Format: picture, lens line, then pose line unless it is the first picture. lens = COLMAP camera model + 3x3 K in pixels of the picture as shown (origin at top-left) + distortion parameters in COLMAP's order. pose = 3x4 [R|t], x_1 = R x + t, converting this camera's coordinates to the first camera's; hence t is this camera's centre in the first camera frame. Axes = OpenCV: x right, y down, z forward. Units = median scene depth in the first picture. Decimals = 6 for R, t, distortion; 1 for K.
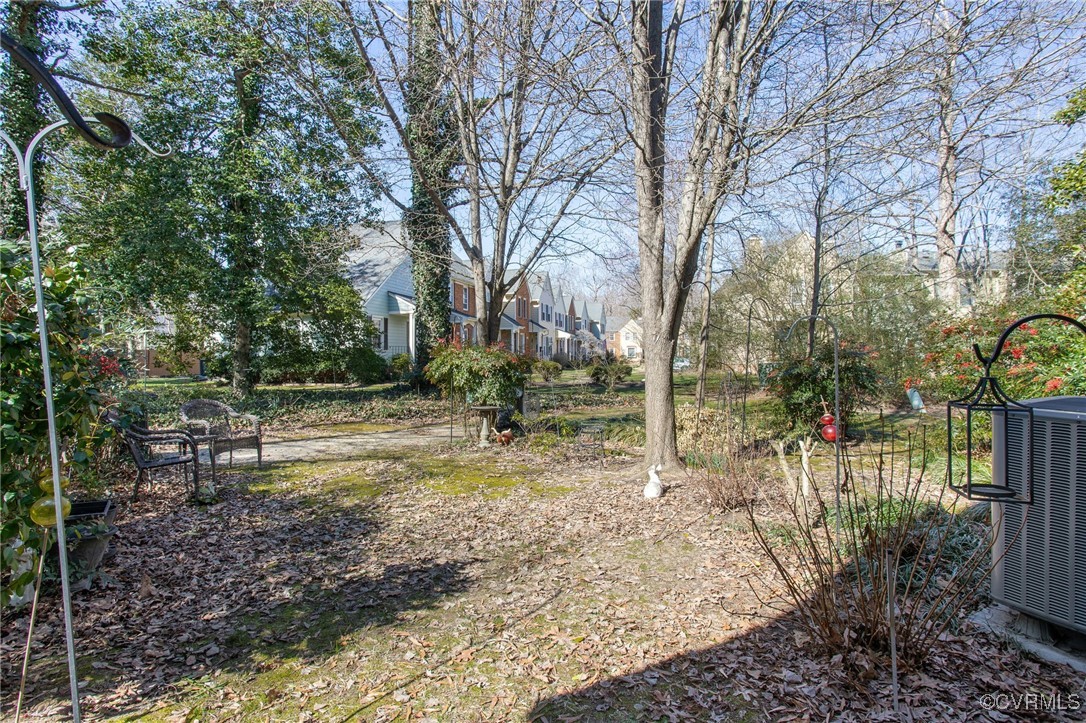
lens RADIAL K [[508.2, 0, 543.0], [0, 508.2, 361.5], [0, 0, 1]] dist [0.000144, 0.000085]
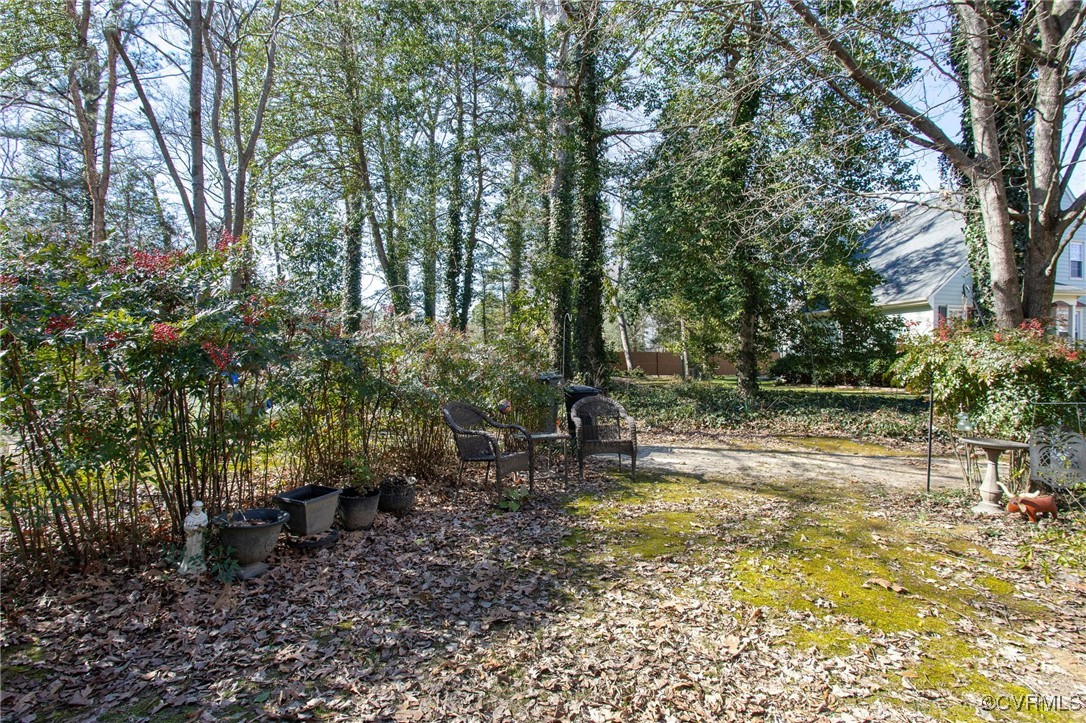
lens RADIAL K [[525.6, 0, 543.0], [0, 525.6, 361.5], [0, 0, 1]] dist [0.000634, 0.000080]
pose [[0.553002, 0.003330, -0.833173, 0.055675], [-0.004567, 0.999989, 0.000965, 0.003249], [0.833167, 0.003271, 0.553012, 0.172304]]
